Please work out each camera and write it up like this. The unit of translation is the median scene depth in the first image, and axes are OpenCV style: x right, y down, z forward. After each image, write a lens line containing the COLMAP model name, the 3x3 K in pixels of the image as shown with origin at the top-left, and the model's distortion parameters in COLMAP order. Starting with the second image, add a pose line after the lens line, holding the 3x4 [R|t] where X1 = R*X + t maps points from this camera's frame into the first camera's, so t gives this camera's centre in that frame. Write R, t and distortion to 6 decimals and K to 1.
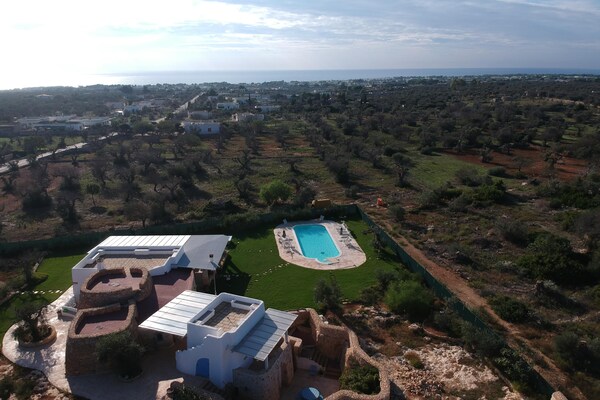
lens RADIAL K [[445.4, 0, 298.3], [0, 445.4, 193.8], [0, 0, 1]] dist [0.088626, -0.182906]
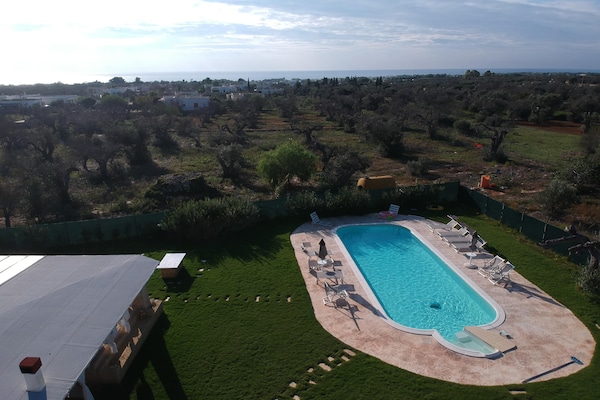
lens RADIAL K [[445.4, 0, 298.3], [0, 445.4, 193.8], [0, 0, 1]] dist [0.088626, -0.182906]
pose [[0.999997, -0.000686, -0.002409, -0.046153], [0.000680, 0.999997, -0.002487, 0.040530], [0.002411, 0.002485, 0.999994, 0.567470]]
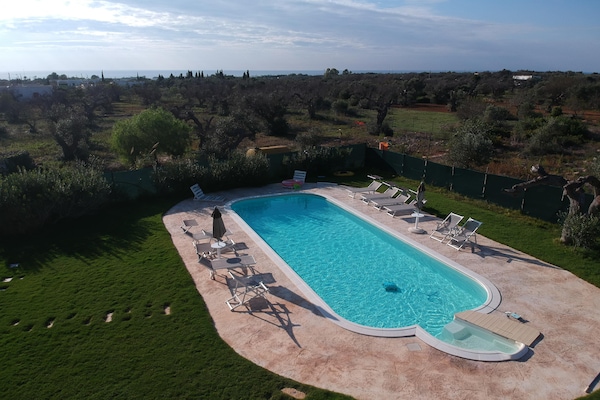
lens RADIAL K [[445.4, 0, 298.3], [0, 445.4, 193.8], [0, 0, 1]] dist [0.088626, -0.182906]
pose [[0.959231, -0.067983, 0.274326, -0.049424], [0.068889, 0.997604, 0.006343, 0.068248], [-0.274100, 0.012814, 0.961616, 0.687241]]
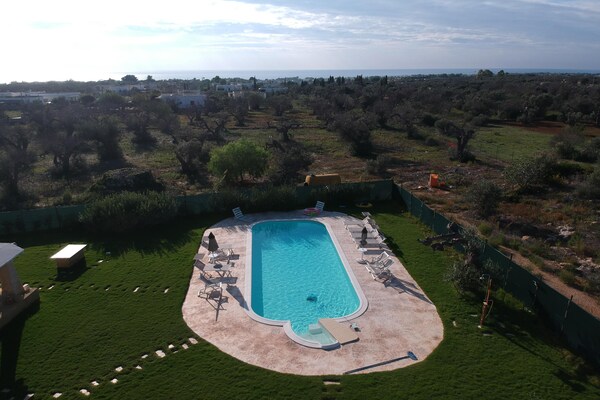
lens RADIAL K [[445.4, 0, 298.3], [0, 445.4, 193.8], [0, 0, 1]] dist [0.088626, -0.182906]
pose [[0.999331, 0.012481, -0.034363, 0.048553], [-0.012493, 0.999922, -0.000113, 0.043244], [0.034358, 0.000543, 0.999409, 0.562587]]
